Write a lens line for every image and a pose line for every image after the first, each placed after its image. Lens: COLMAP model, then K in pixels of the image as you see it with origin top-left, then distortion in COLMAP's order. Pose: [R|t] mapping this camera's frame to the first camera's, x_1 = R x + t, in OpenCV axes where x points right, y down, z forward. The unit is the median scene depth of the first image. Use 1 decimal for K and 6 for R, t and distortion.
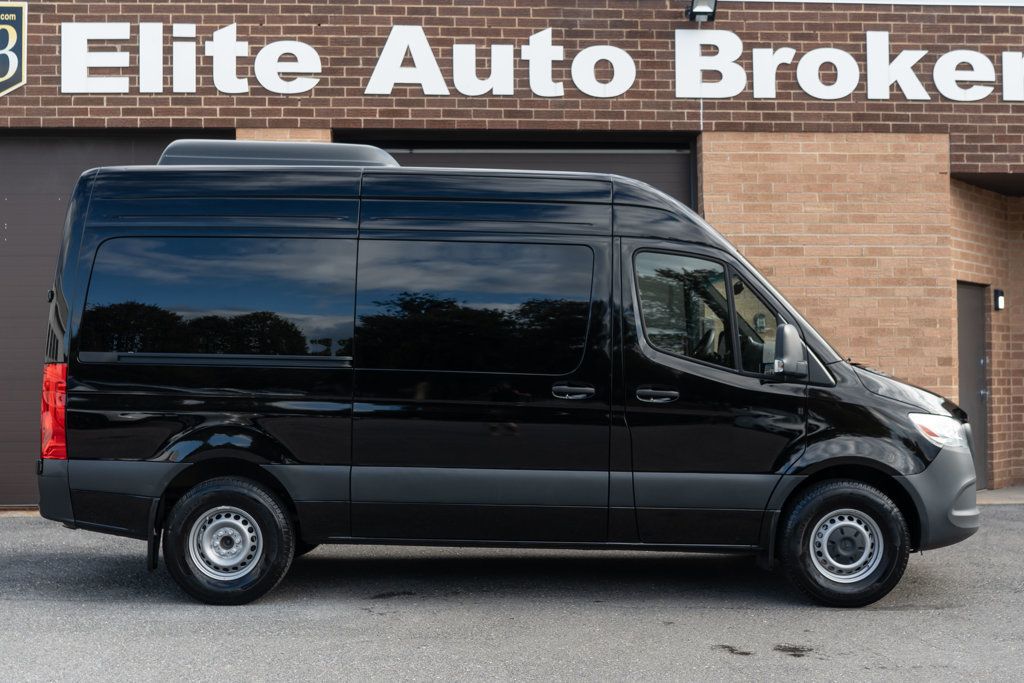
lens RADIAL K [[1210.3, 0, 510.0], [0, 1210.3, 341.4], [0, 0, 1]] dist [-0.022245, 0.000000]
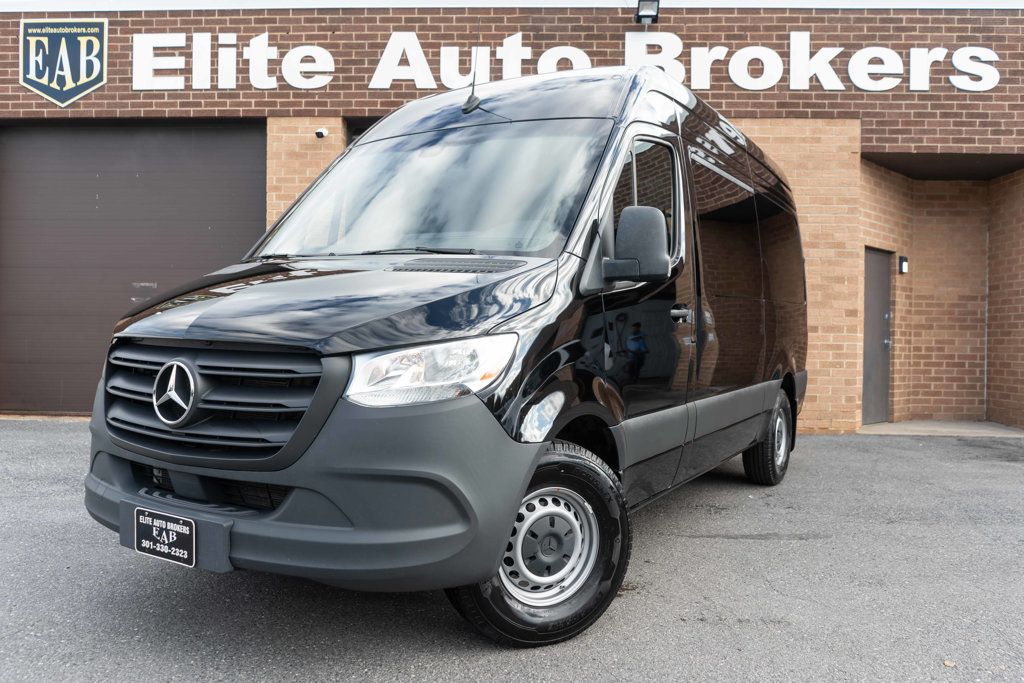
lens RADIAL K [[786.7, 0, 510.1], [0, 786.7, 344.4], [0, 0, 1]] dist [-0.018887, 0.000354]
pose [[0.994921, 0.018787, -0.098894, 0.106497], [-0.015530, 0.999315, 0.033601, 0.027169], [0.099457, -0.031894, 0.994531, 0.206632]]
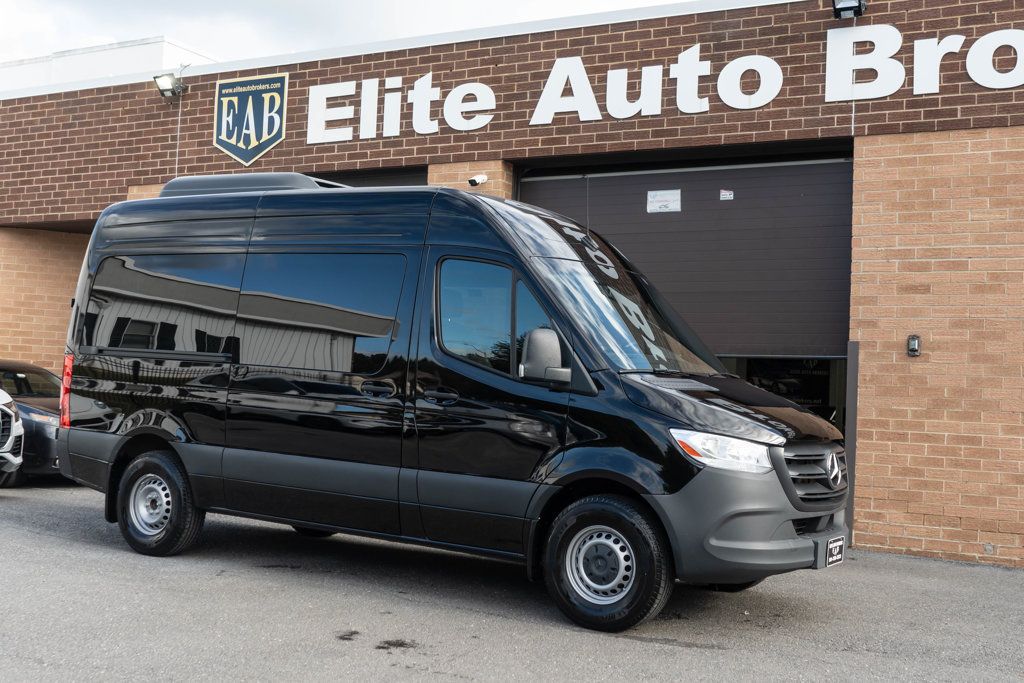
lens RADIAL K [[1210.3, 0, 508.9], [0, 1210.3, 341.6], [0, 0, 1]] dist [-0.022245, 0.000000]
pose [[0.844892, 0.015339, -0.534716, 0.433354], [-0.033036, 0.999177, -0.023536, 0.011744], [0.533915, 0.037550, 0.844704, 0.094221]]
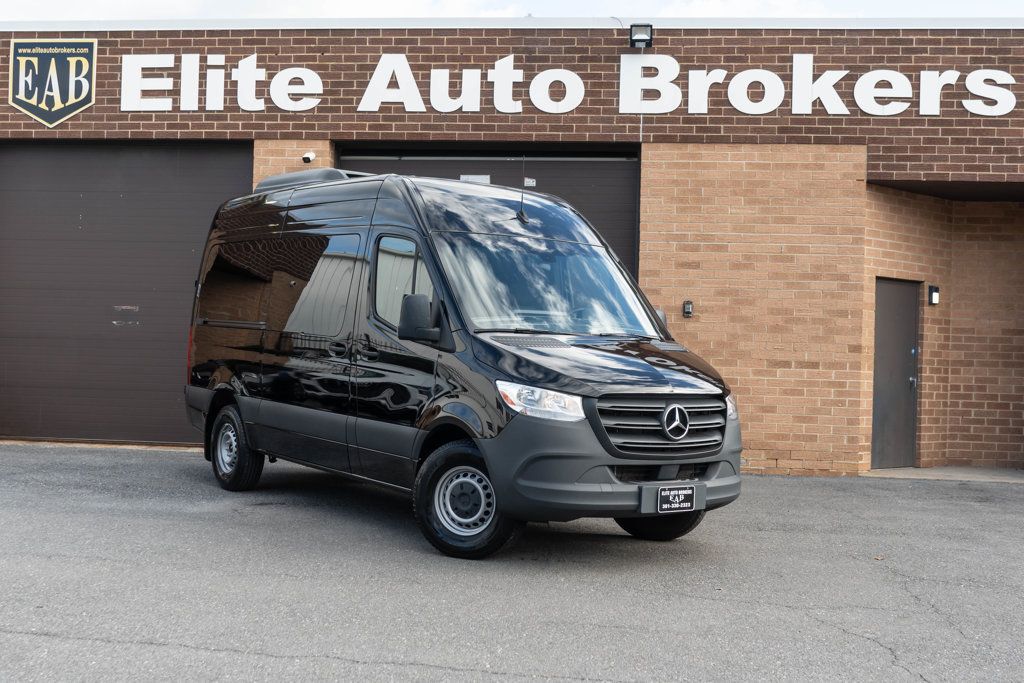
lens RADIAL K [[1210.3, 0, 513.3], [0, 1210.3, 342.4], [0, 0, 1]] dist [-0.022245, 0.000000]
pose [[0.984875, 0.030918, -0.170483, 0.243238], [-0.029135, 0.999492, 0.012951, 0.005602], [0.170797, -0.007788, 0.985276, -0.161512]]
